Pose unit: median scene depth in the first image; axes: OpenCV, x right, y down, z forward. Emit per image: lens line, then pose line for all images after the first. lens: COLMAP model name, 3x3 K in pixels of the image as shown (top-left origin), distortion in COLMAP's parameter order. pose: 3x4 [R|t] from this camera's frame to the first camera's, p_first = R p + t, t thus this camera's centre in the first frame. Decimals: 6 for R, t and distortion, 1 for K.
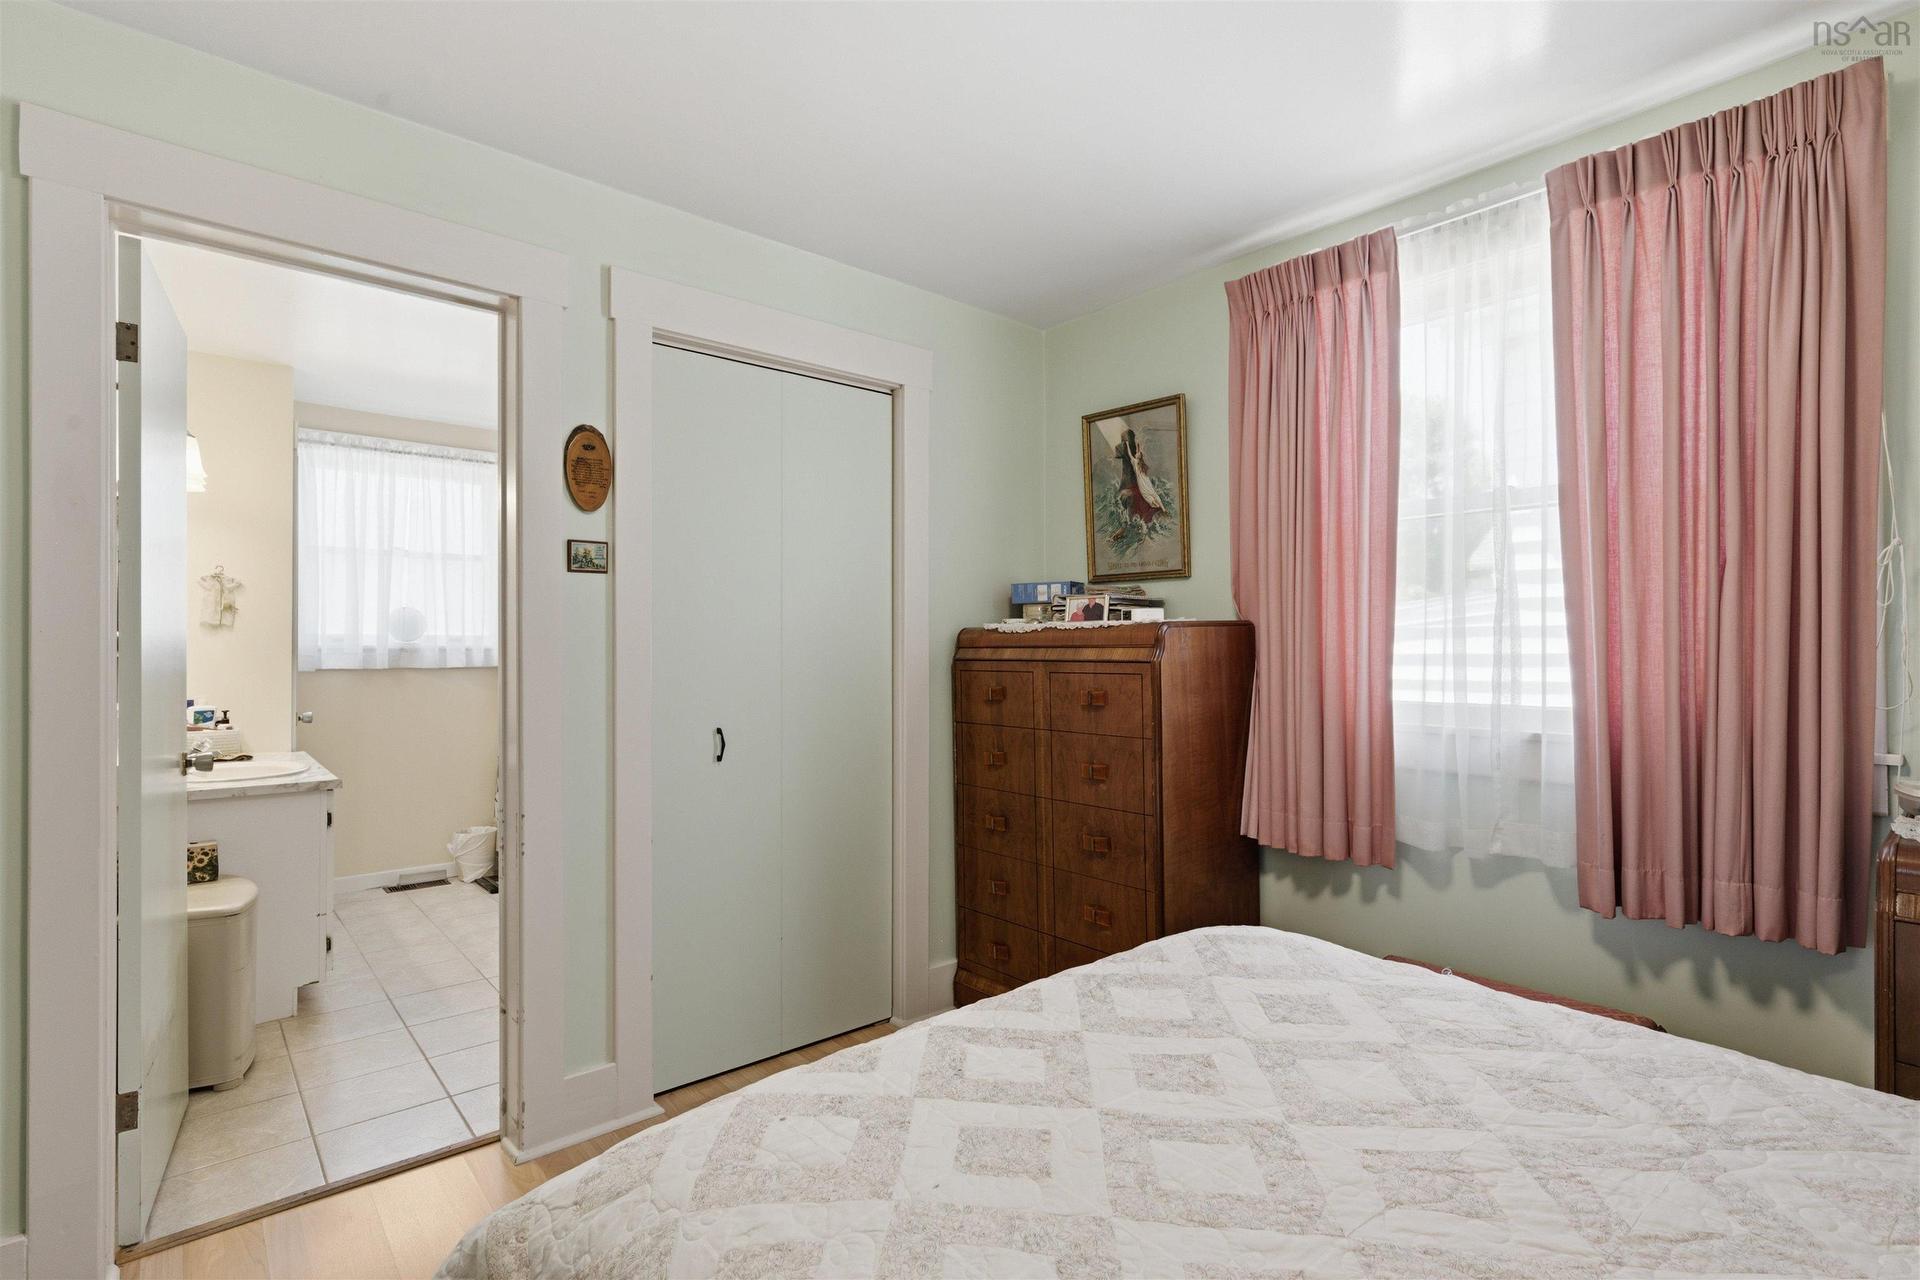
lens RADIAL K [[911.3, 0, 975.7], [0, 911.3, 652.3], [0, 0, 1]] dist [0.002263, 0.001397]
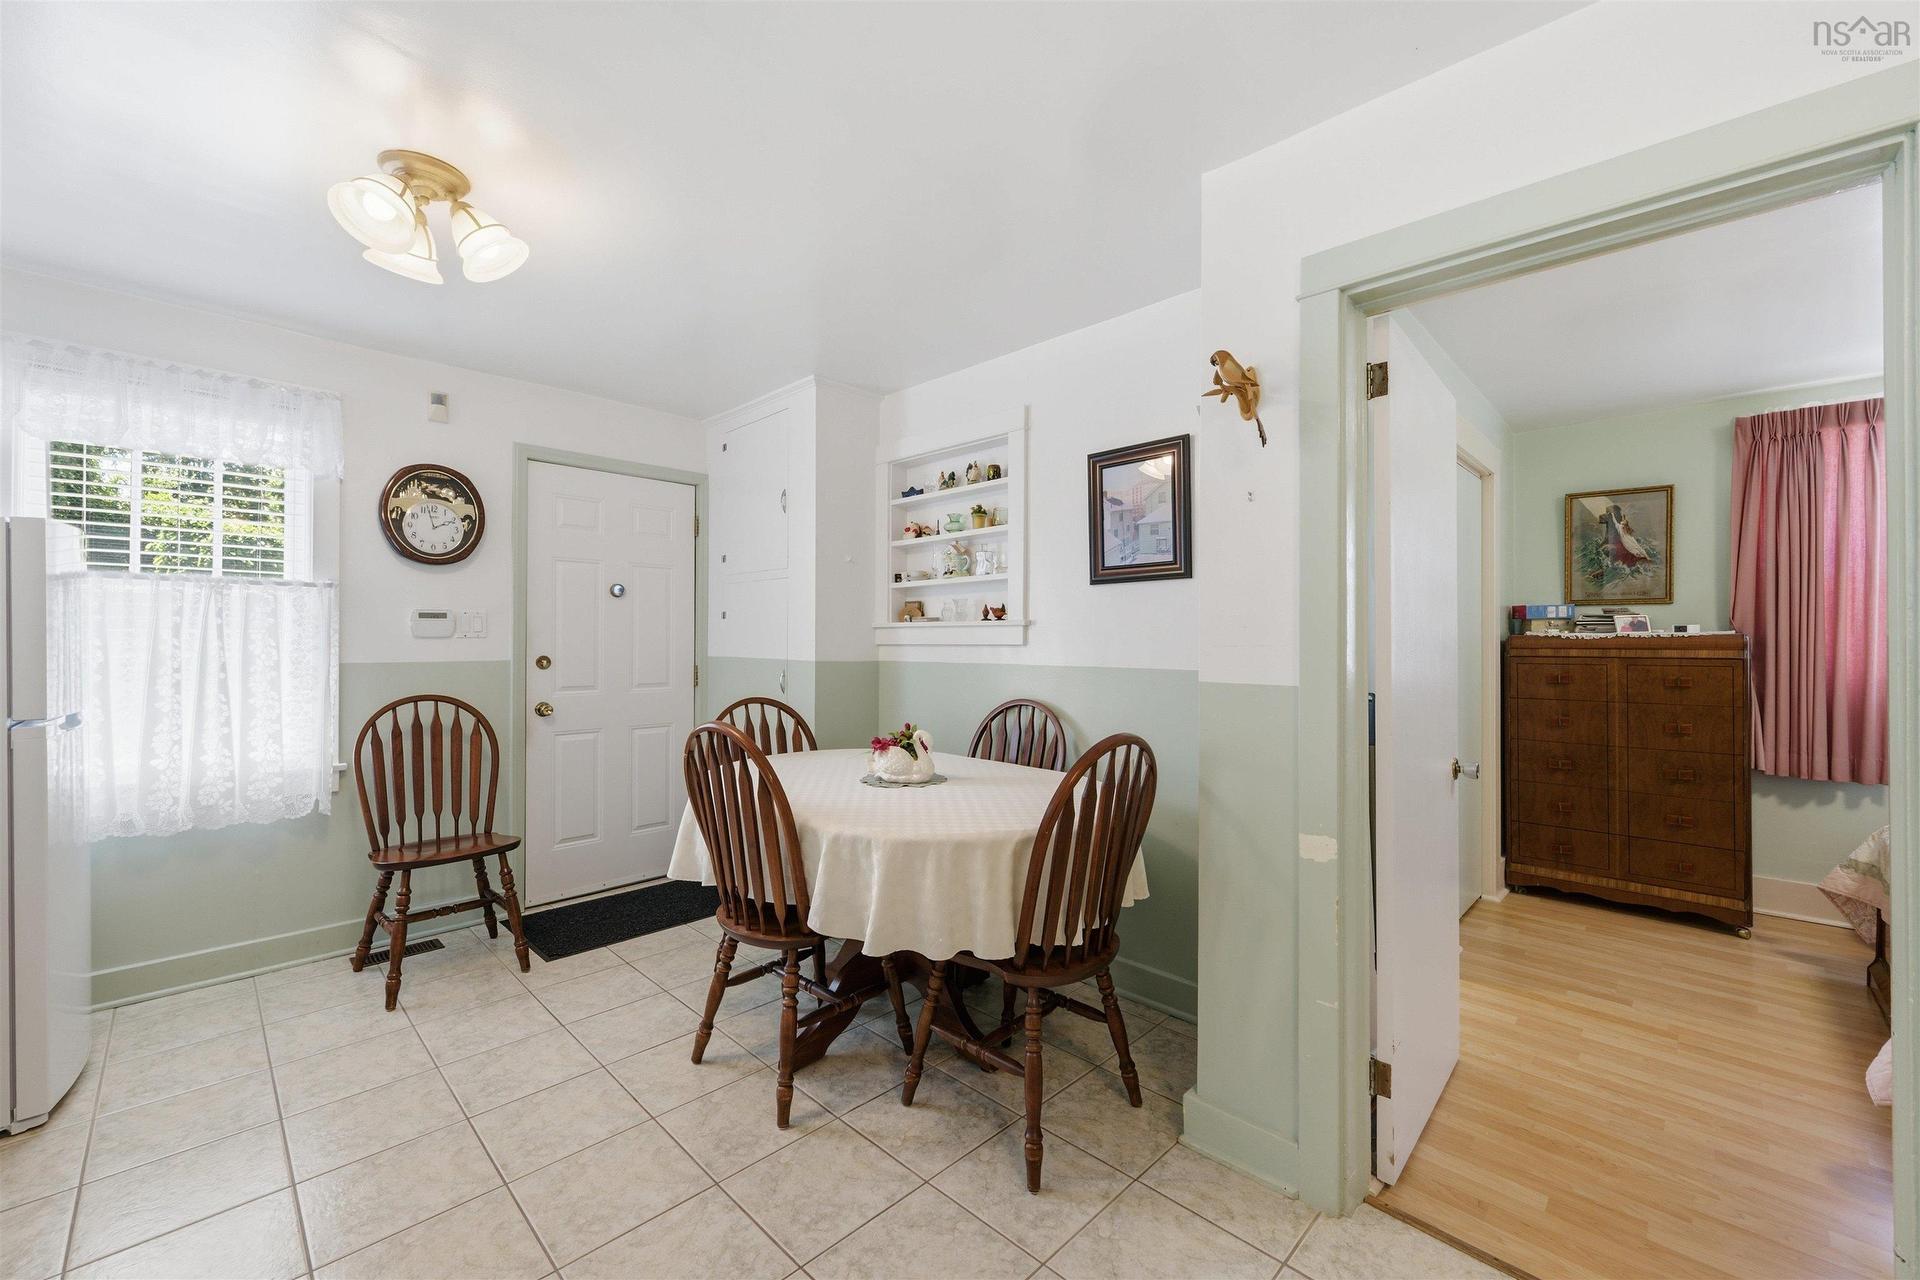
lens RADIAL K [[778.1, 0, 950.8], [0, 778.1, 637.4], [0, 0, 1]] dist [0.002916, -0.000747]
pose [[0.997807, 0.003395, 0.066098, -1.118002], [-0.002490, 0.999902, -0.013766, -0.003883], [-0.066138, 0.013572, 0.997718, -0.239556]]
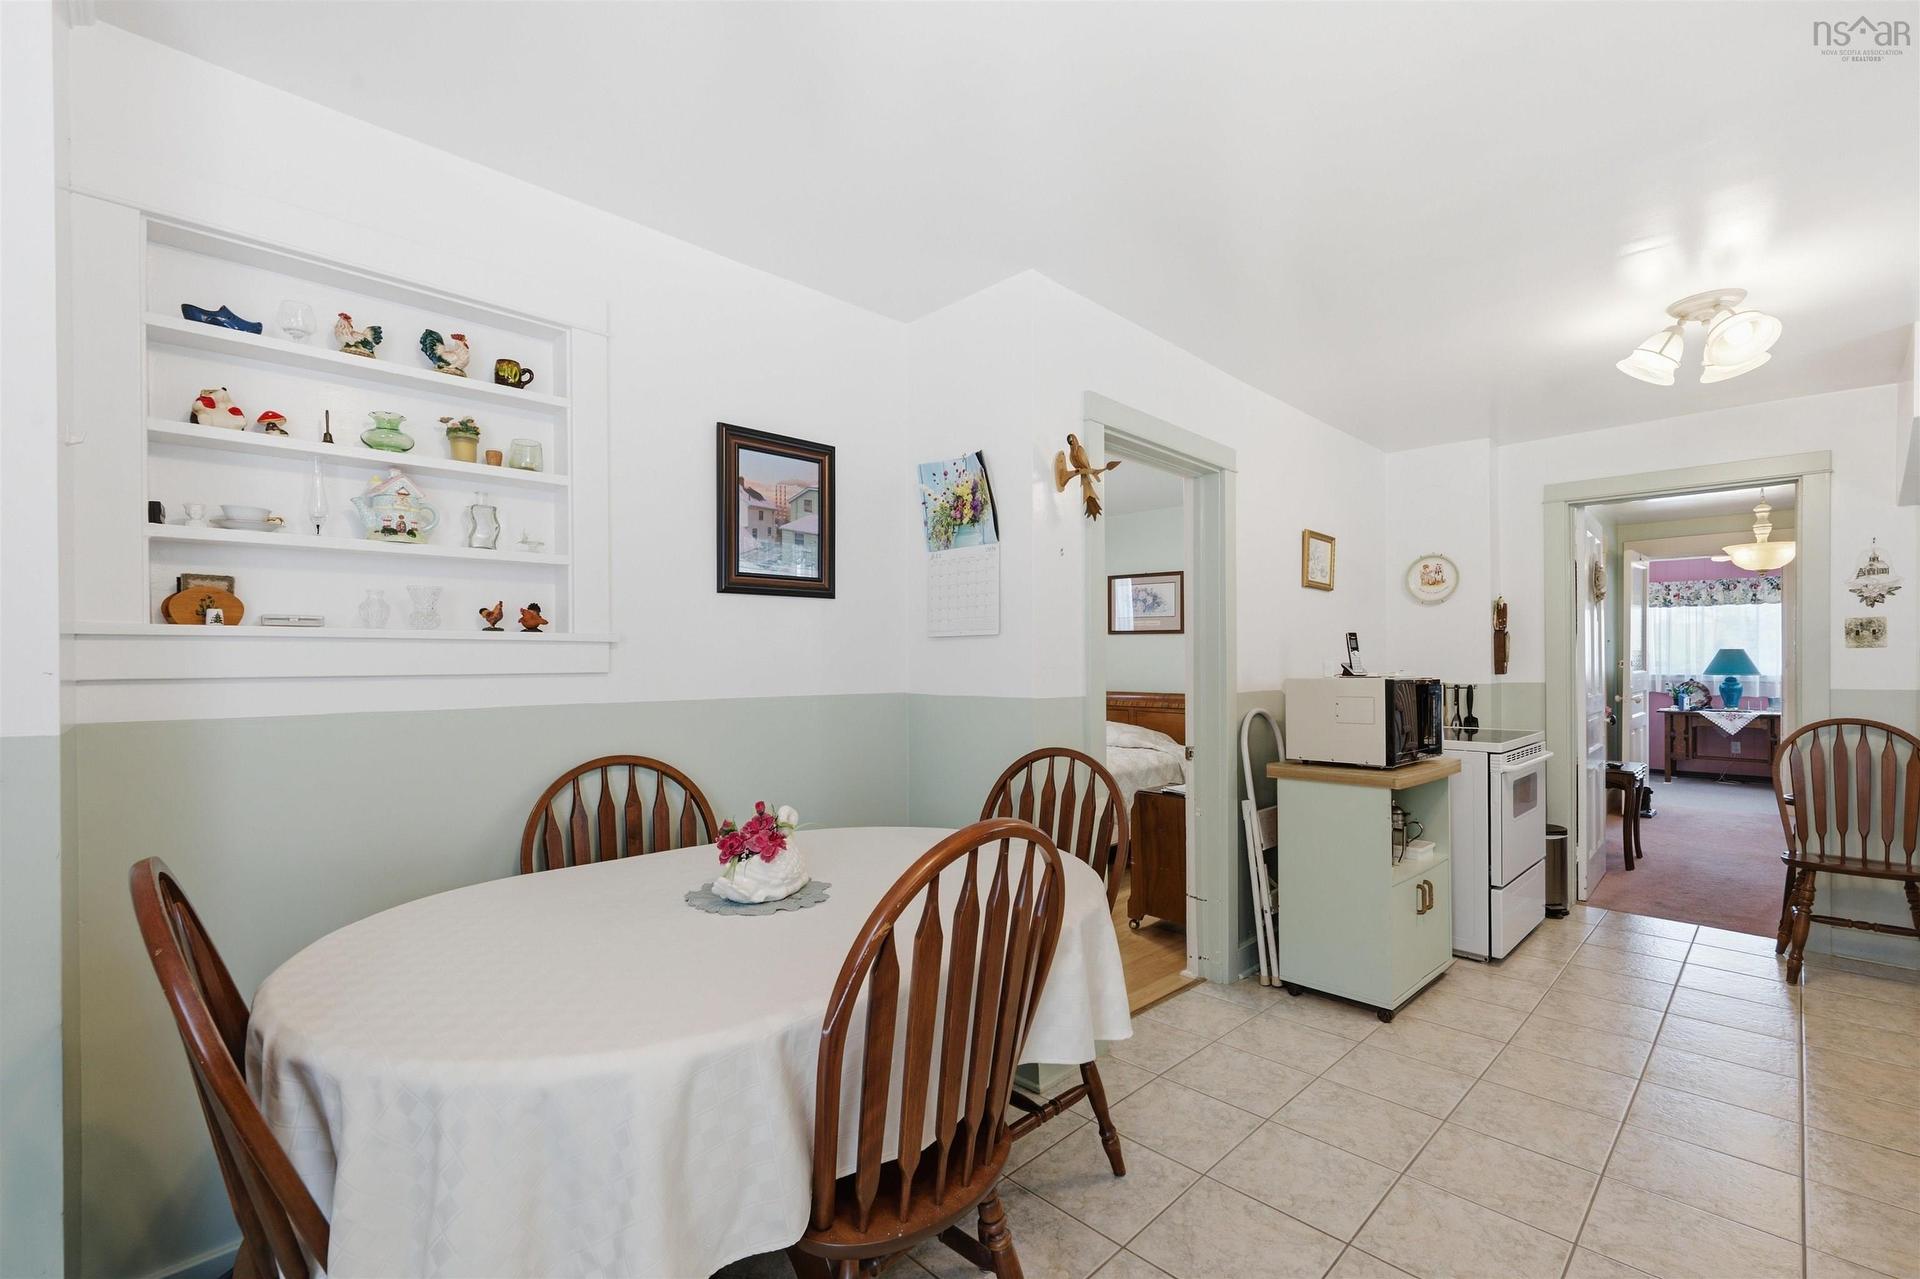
lens RADIAL K [[839.7, 0, 992.5], [0, 839.7, 662.2], [0, 0, 1]] dist [0.002908, 0.001300]
pose [[-0.082376, 0.000593, 0.996601, -1.740454], [0.014121, 0.999900, 0.000572, -0.014046], [-0.996501, 0.014120, -0.082376, 0.574061]]
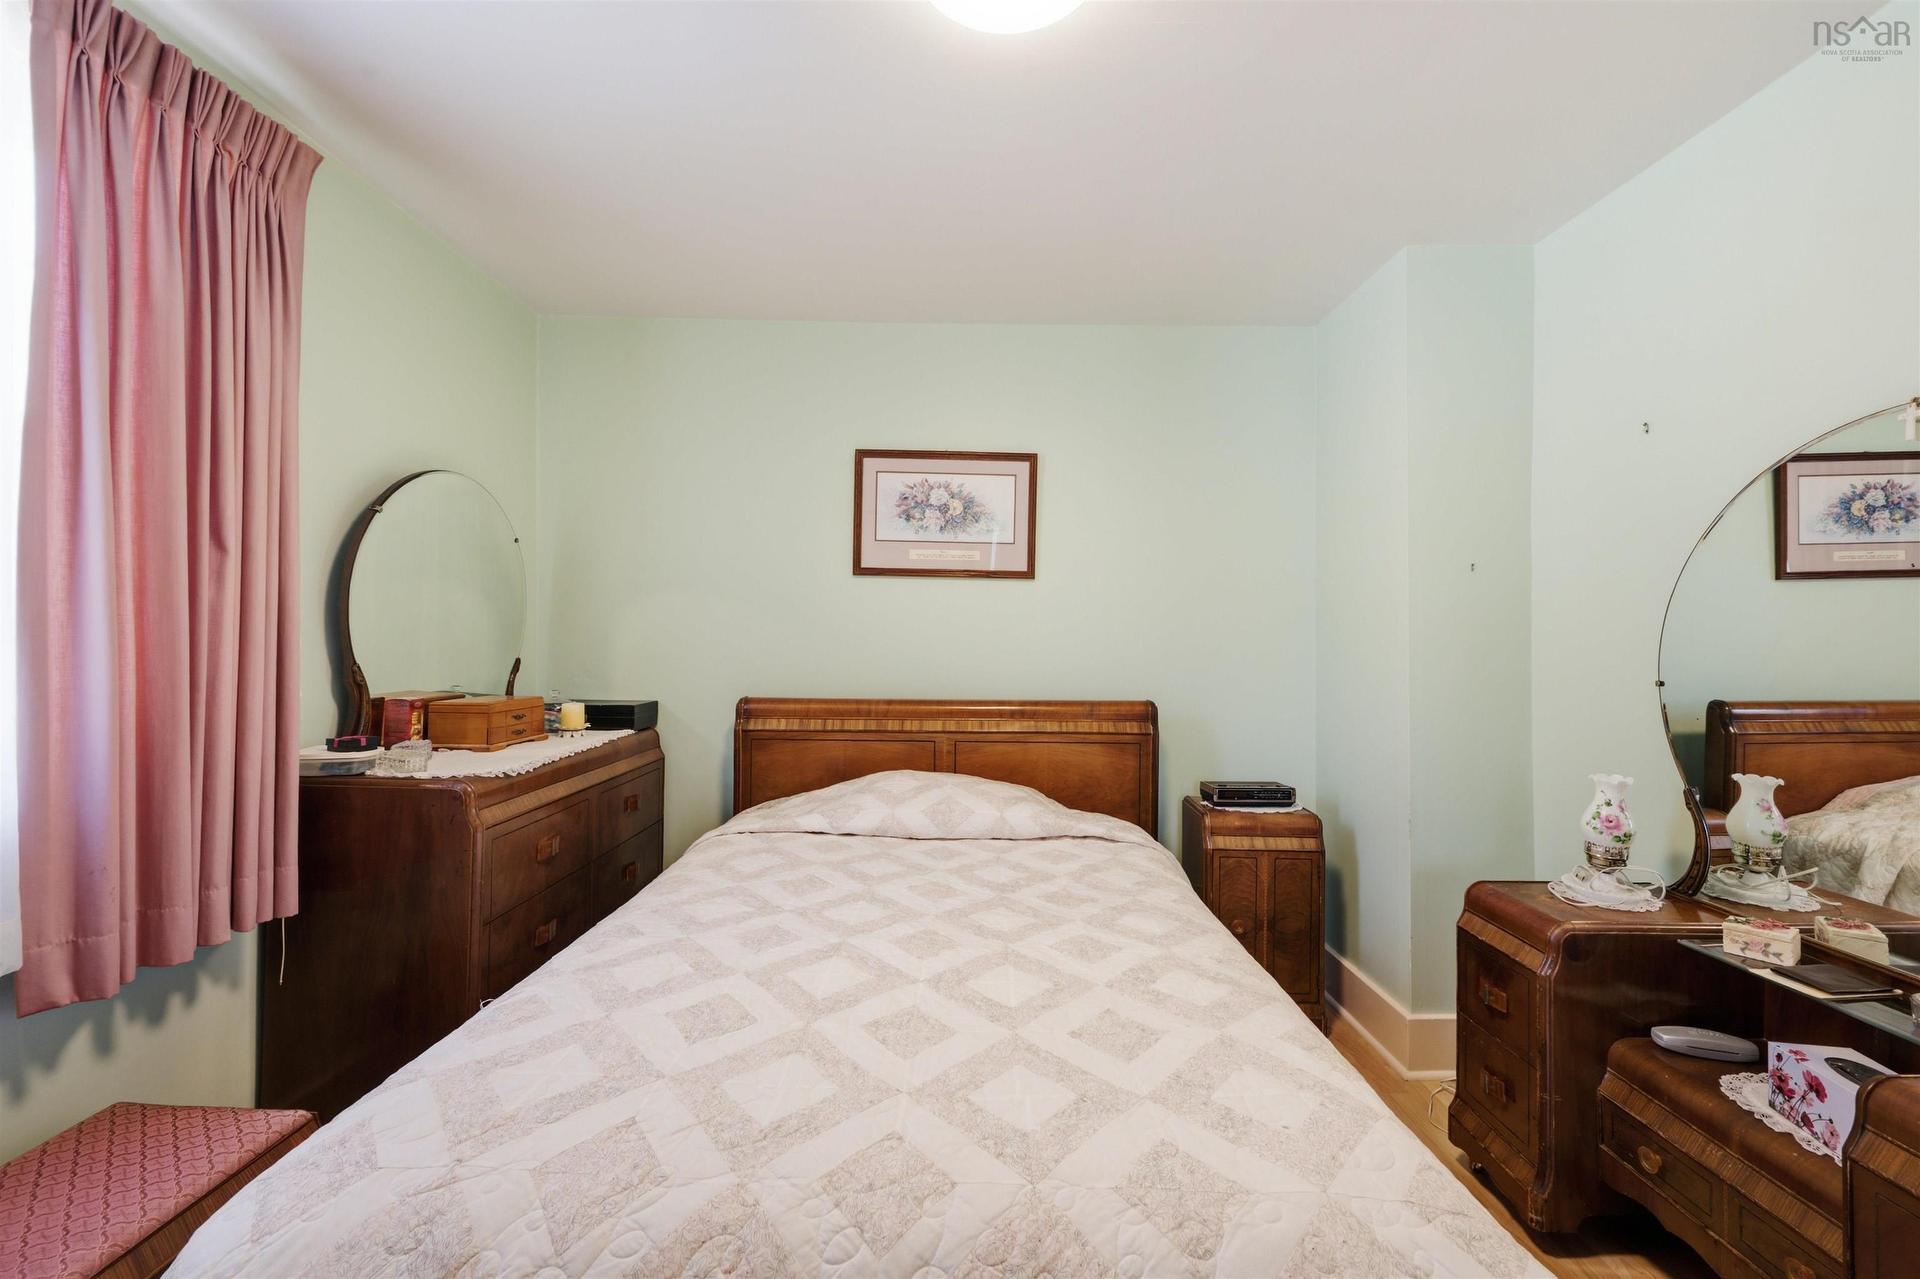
lens RADIAL K [[778.1, 0, 967.6], [0, 778.1, 630.1], [0, 0, 1]] dist [0.002916, -0.000747]
pose [[-0.739734, 0.002024, 0.672896, -0.201598], [0.000073, 0.999996, -0.002928, -0.011162], [-0.672899, -0.002117, -0.739731, 0.703751]]
